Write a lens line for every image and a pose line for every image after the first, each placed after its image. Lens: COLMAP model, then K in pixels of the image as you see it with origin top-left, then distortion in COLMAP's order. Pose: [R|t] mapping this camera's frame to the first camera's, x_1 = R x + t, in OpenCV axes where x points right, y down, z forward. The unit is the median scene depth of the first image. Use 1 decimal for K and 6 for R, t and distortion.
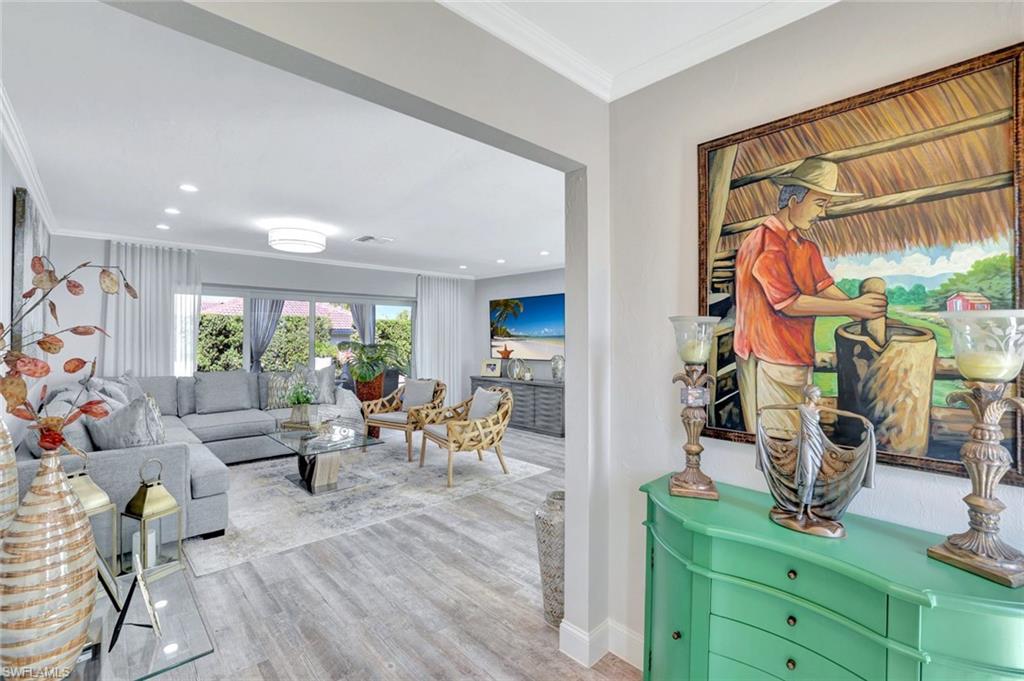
lens RADIAL K [[444.8, 0, 492.8], [0, 444.8, 338.2], [0, 0, 1]] dist [-0.023187, 0.007197]
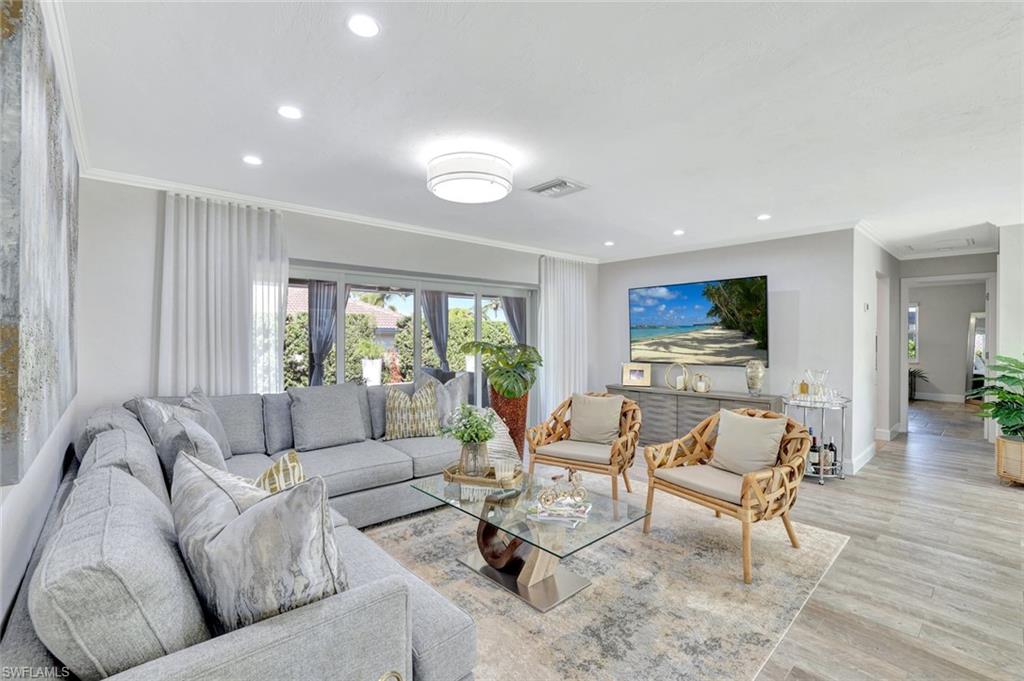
lens RADIAL K [[444.8, 0, 504.6], [0, 444.8, 340.5], [0, 0, 1]] dist [-0.023187, 0.007197]
pose [[0.999940, -0.004317, -0.010046, -0.355269], [0.004384, 0.999968, 0.006676, 0.001658], [0.010017, -0.006720, 0.999927, 0.341964]]
